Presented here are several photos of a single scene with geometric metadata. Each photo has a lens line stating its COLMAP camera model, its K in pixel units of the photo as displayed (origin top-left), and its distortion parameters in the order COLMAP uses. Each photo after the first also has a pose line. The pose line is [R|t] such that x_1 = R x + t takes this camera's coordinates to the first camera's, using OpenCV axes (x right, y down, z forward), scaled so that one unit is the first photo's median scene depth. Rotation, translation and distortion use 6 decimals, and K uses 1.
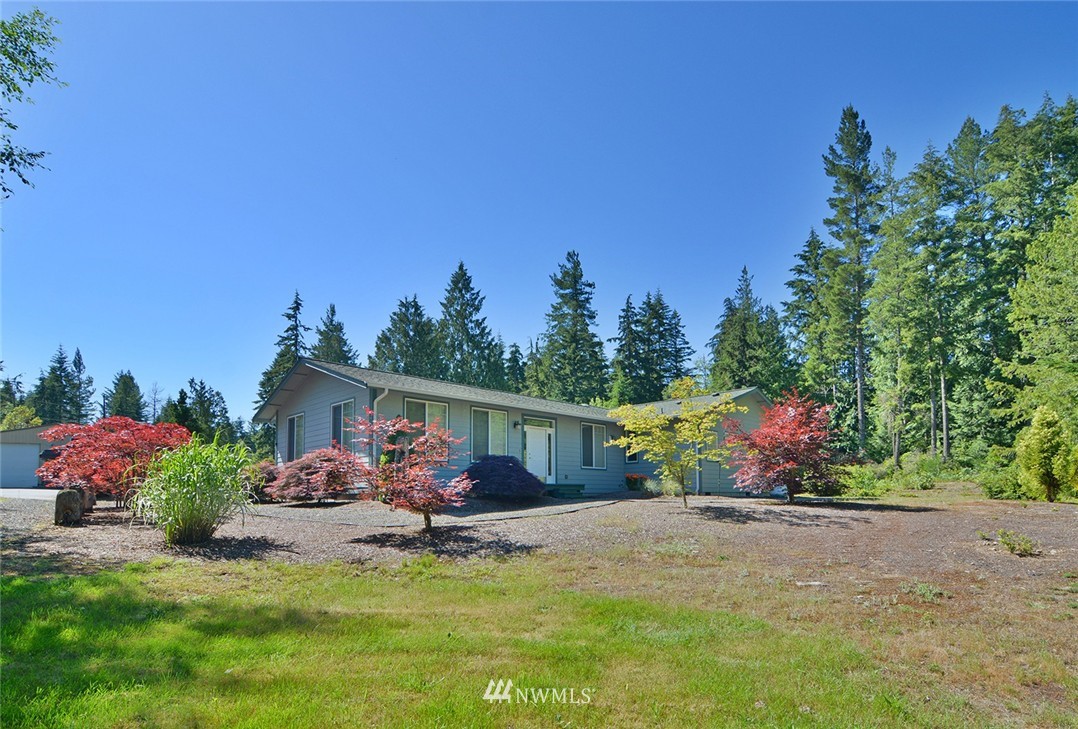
lens RADIAL K [[564.7, 0, 539.2], [0, 564.7, 420.2], [0, 0, 1]] dist [-0.000161, -0.000207]
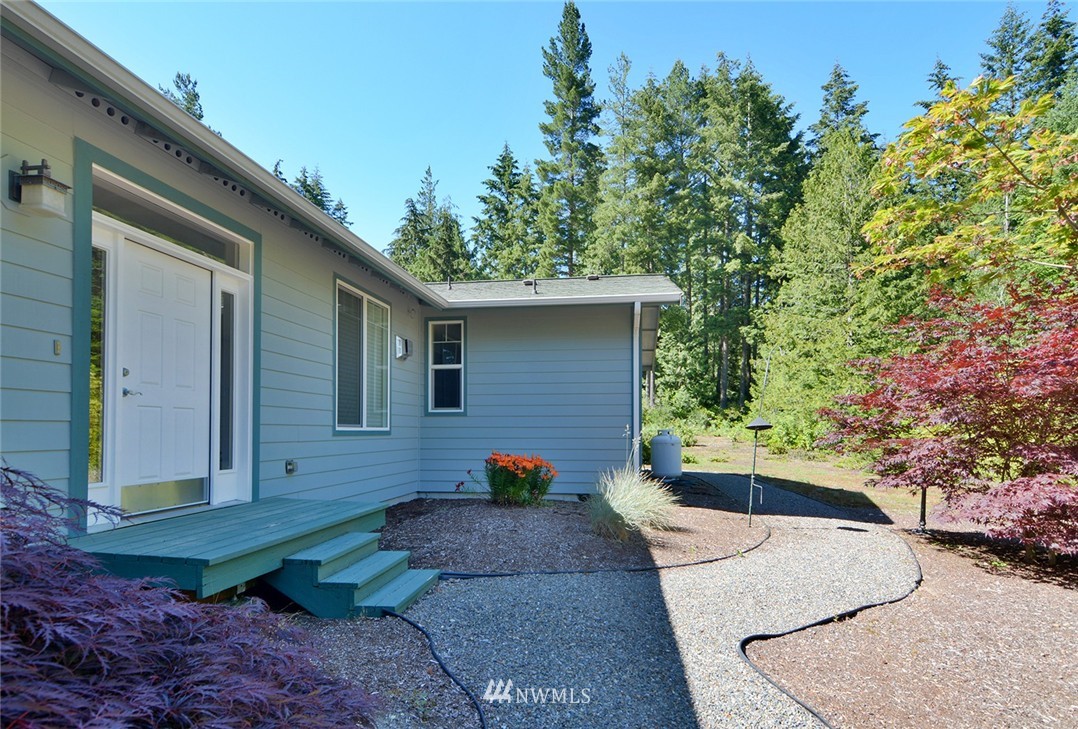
lens RADIAL K [[564.7, 0, 539.2], [0, 564.7, 420.2], [0, 0, 1]] dist [-0.000161, -0.000207]
pose [[0.795845, 0.019861, 0.605175, -0.007002], [-0.091556, 0.991917, 0.087848, 0.015733], [-0.598538, -0.125321, 0.791231, 0.255602]]
